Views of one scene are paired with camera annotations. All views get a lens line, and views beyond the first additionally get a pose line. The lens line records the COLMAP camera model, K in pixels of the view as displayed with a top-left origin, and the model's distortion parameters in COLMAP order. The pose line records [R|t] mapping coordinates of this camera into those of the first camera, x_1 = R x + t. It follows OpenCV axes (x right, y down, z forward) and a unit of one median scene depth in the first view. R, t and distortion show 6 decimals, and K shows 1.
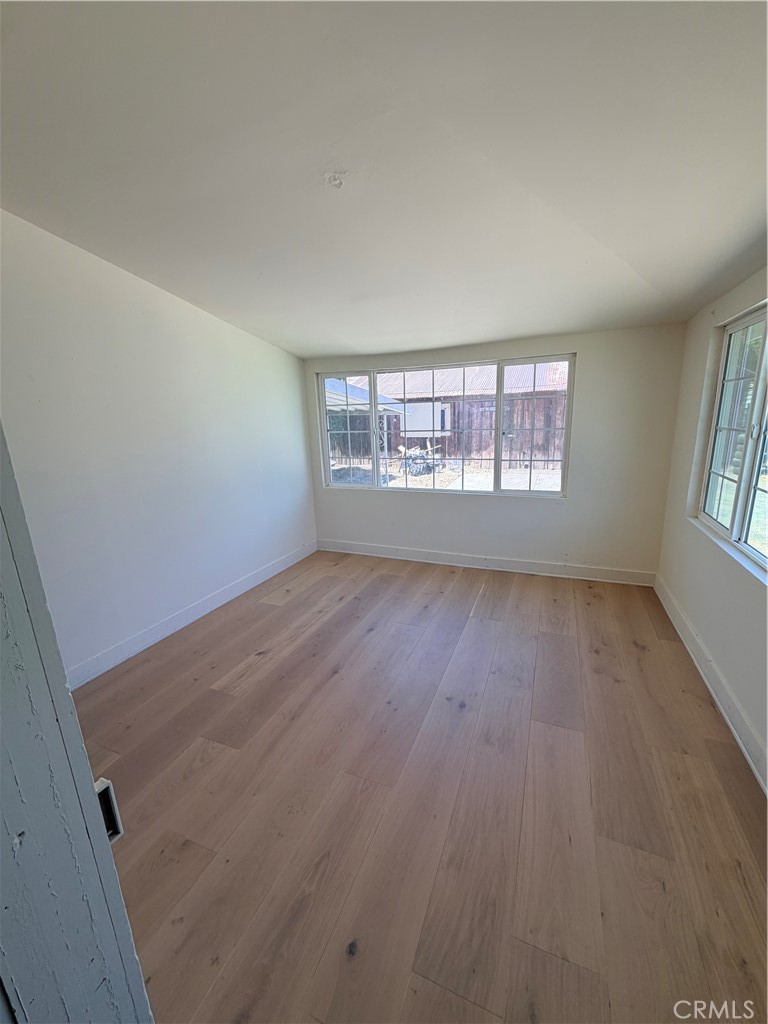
lens RADIAL K [[406.8, 0, 383.3], [0, 406.8, 510.2], [0, 0, 1]] dist [-0.001338, 0.000025]
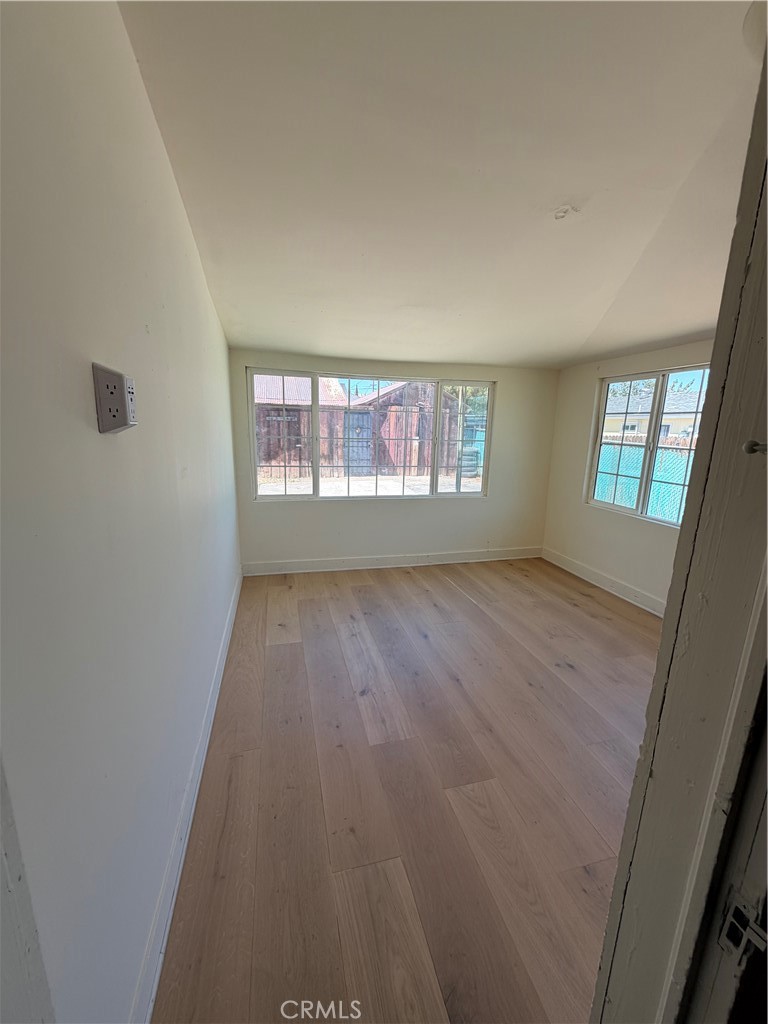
lens RADIAL K [[406.8, 0, 383.3], [0, 406.8, 510.2], [0, 0, 1]] dist [-0.001338, 0.000025]
pose [[0.794949, -0.072234, 0.602361, -0.573672], [0.086488, 0.996239, 0.005327, -0.023892], [-0.600480, 0.047862, 0.798206, 0.206109]]
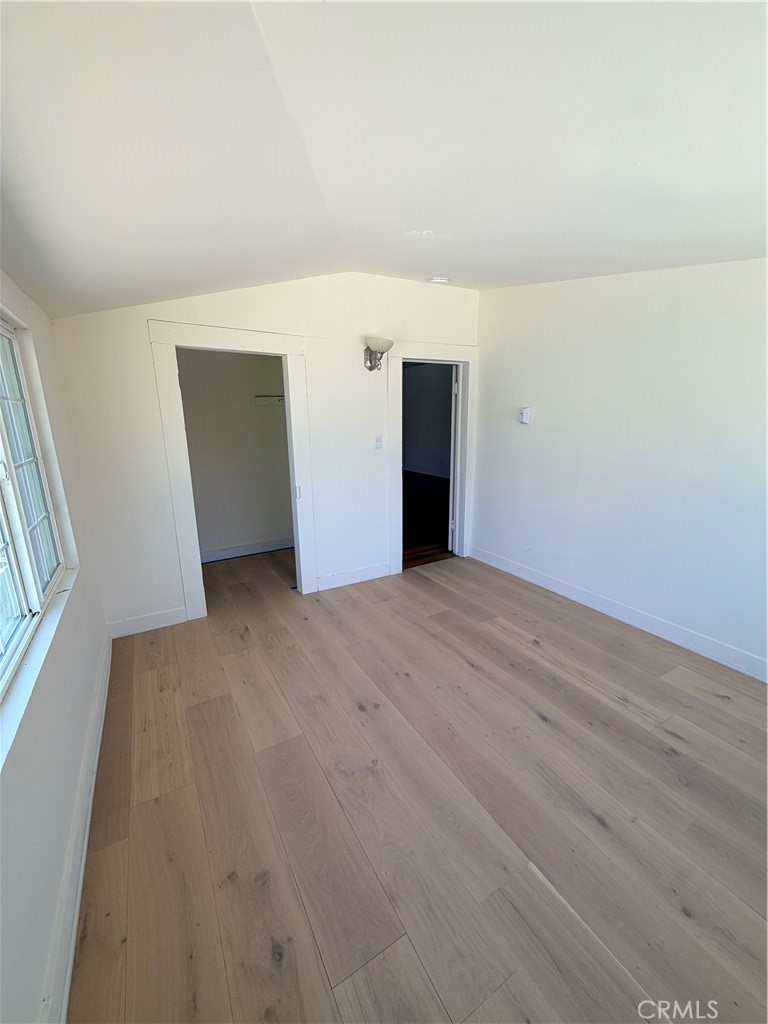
lens RADIAL K [[406.8, 0, 383.3], [0, 406.8, 510.2], [0, 0, 1]] dist [-0.001338, 0.000025]
pose [[-0.600681, 0.220804, -0.768393, 0.508288], [-0.149930, 0.912943, 0.379548, -0.227355], [0.785304, 0.343193, -0.515282, 0.844461]]
